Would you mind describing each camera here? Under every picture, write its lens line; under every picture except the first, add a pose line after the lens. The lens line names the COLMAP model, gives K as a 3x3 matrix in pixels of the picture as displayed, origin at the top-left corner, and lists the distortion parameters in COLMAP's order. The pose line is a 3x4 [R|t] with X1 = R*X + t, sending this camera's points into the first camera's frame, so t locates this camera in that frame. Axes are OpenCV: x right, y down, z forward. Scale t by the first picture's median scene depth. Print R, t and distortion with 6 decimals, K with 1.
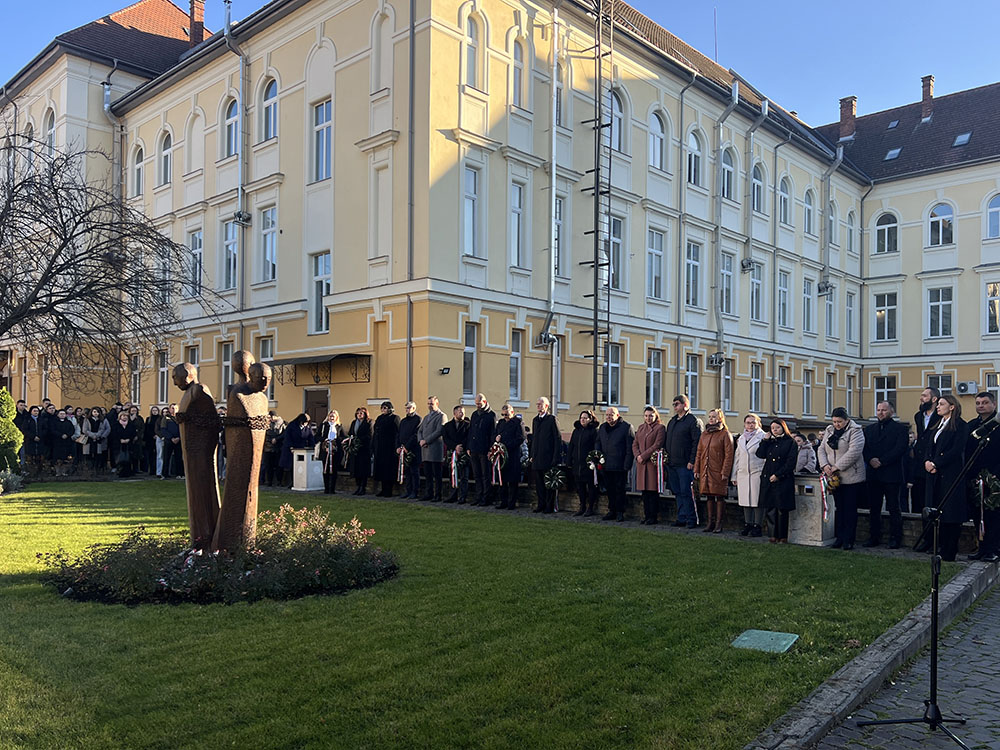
lens RADIAL K [[833.0, 0, 559.2], [0, 833.0, 410.5], [0, 0, 1]] dist [0.071168, -0.101297]
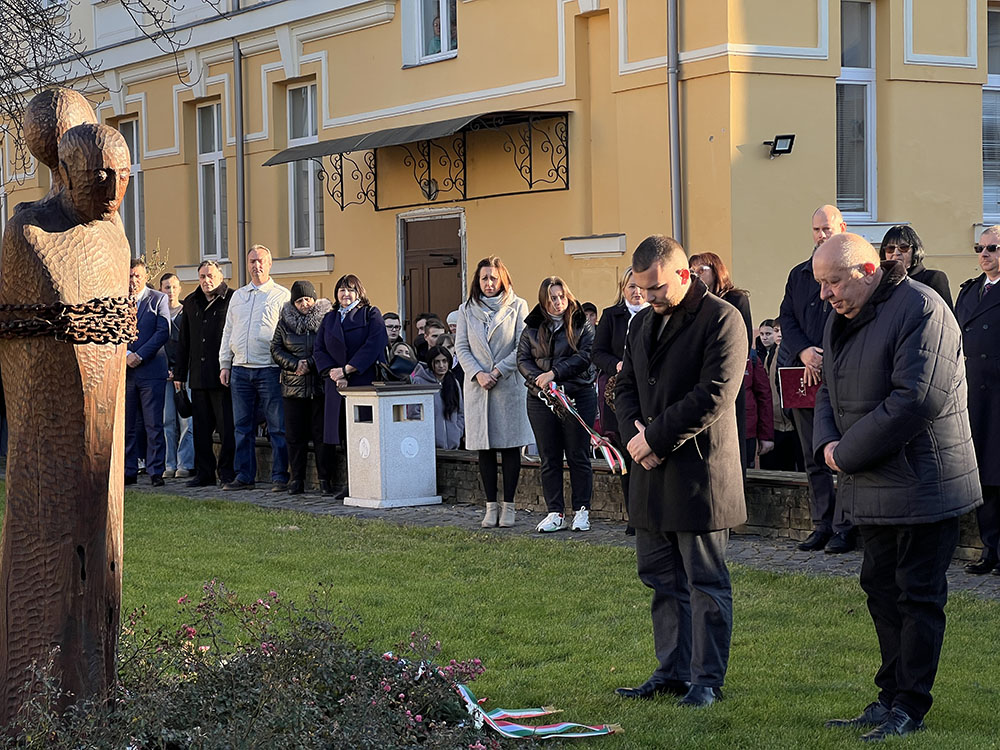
lens RADIAL K [[2267.0, 0, 480.1], [0, 2267.0, 375.7], [0, 0, 1]] dist [0.256079, 0.000000]
pose [[0.959738, -0.022175, -0.280019, 0.003580], [0.035728, 0.998419, 0.043390, 0.001417], [0.278614, -0.051647, 0.959013, 0.115217]]
